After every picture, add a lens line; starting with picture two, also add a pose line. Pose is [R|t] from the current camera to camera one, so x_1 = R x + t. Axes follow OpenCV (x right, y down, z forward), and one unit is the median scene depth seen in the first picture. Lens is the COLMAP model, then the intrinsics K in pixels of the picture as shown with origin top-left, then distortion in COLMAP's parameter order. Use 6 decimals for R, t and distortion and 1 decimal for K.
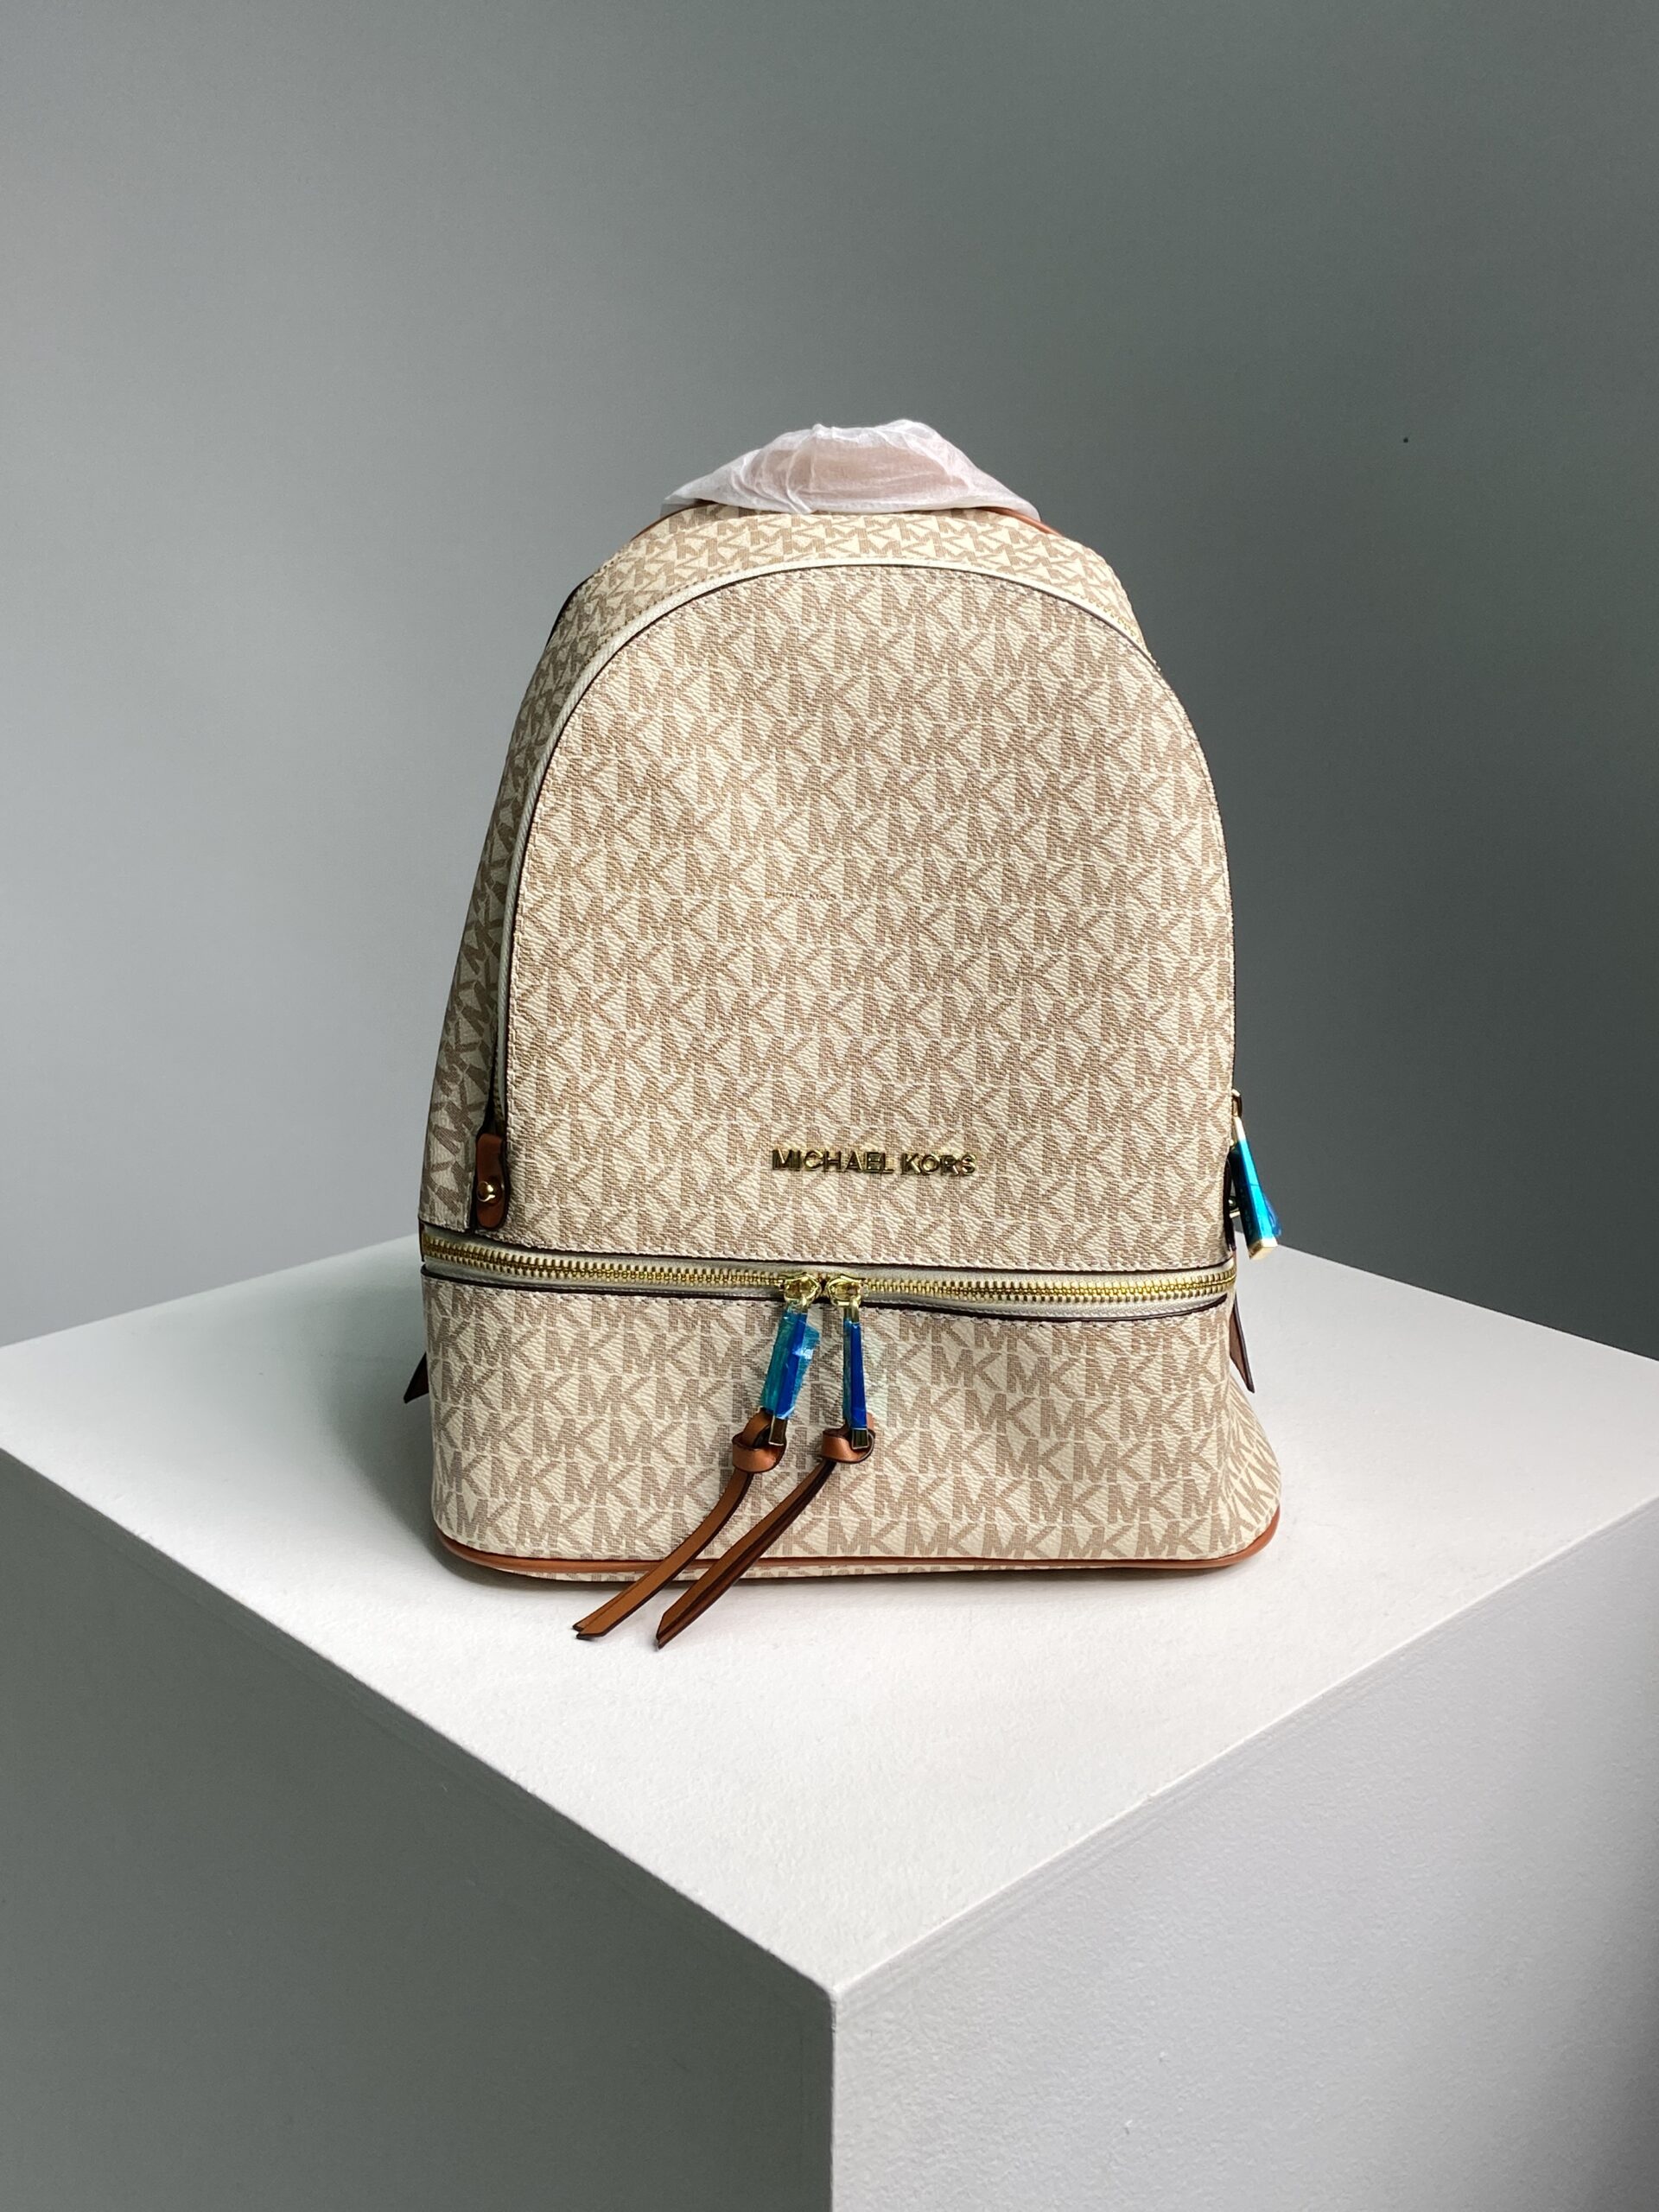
lens RADIAL K [[2445.7, 0, 831.5], [0, 2445.7, 1105.4], [0, 0, 1]] dist [0.013497, 0.000000]
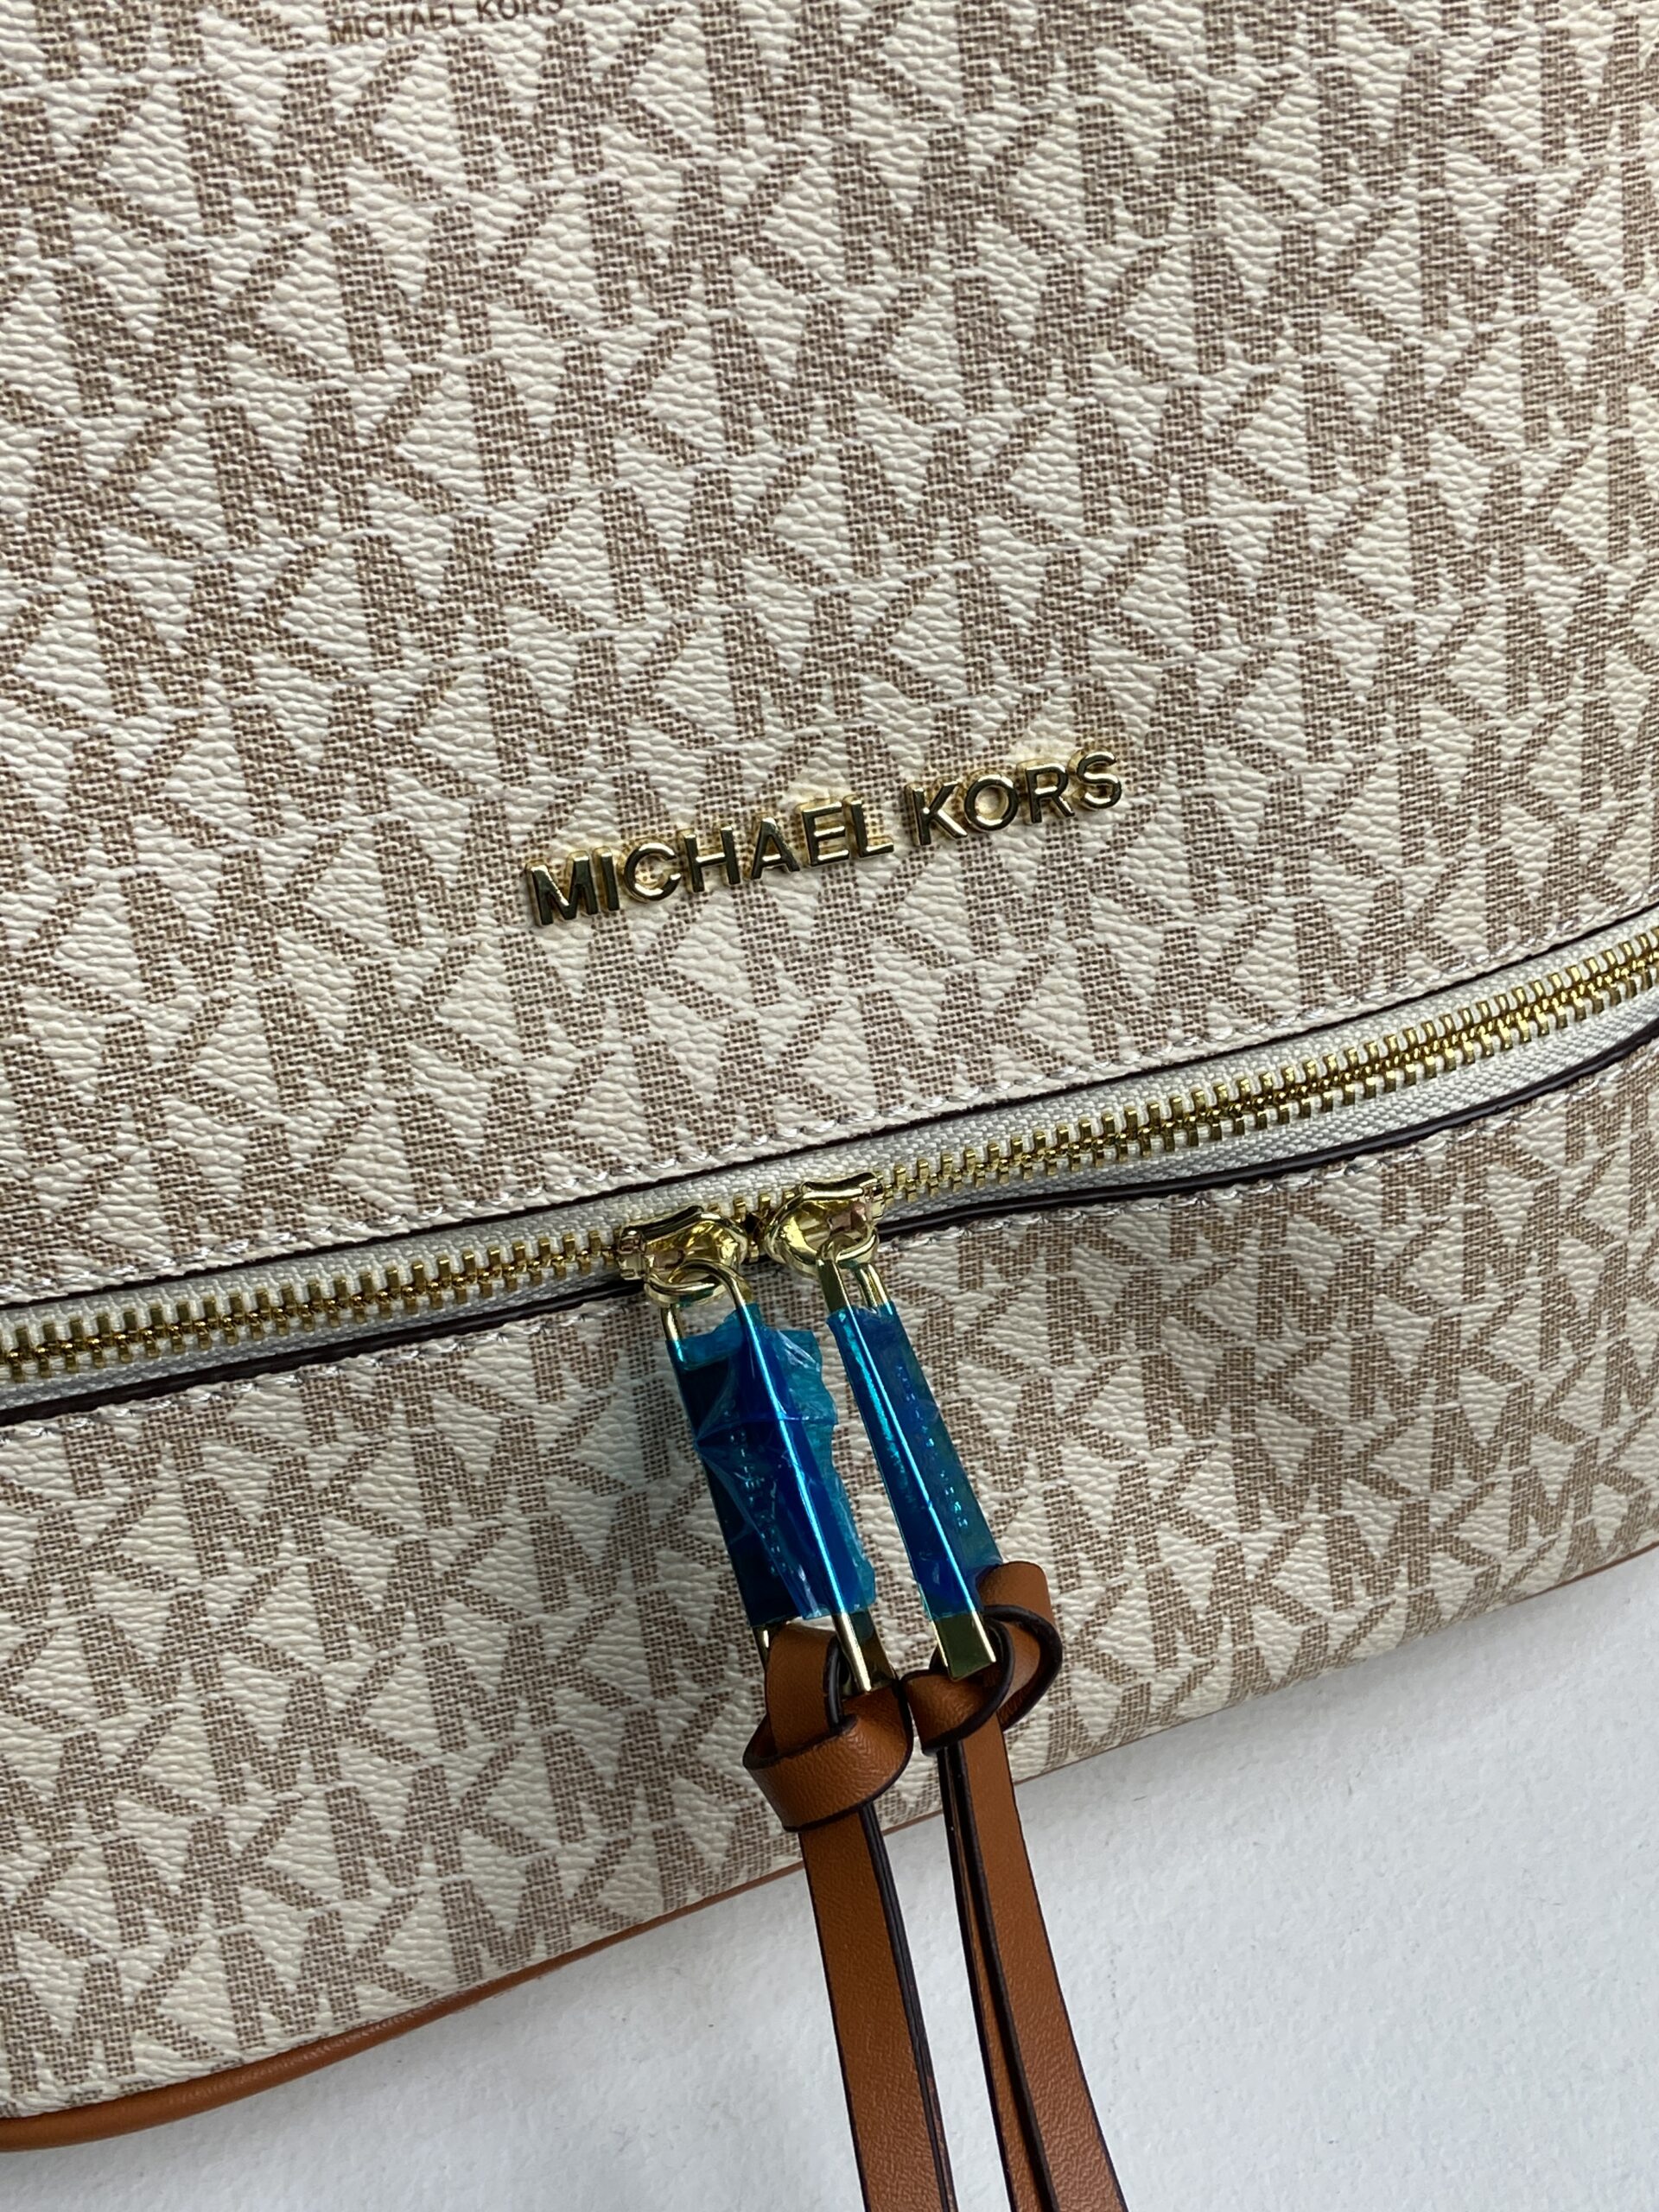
lens RADIAL K [[2927.5, 0, 824.4], [0, 2927.5, 1111.0], [0, 0, 1]] dist [0.056885, 0.000000]
pose [[0.939277, -0.255106, 0.229519, -0.083372], [0.176466, 0.932704, 0.314520, -0.066552], [-0.294309, -0.254919, 0.921085, 0.626582]]
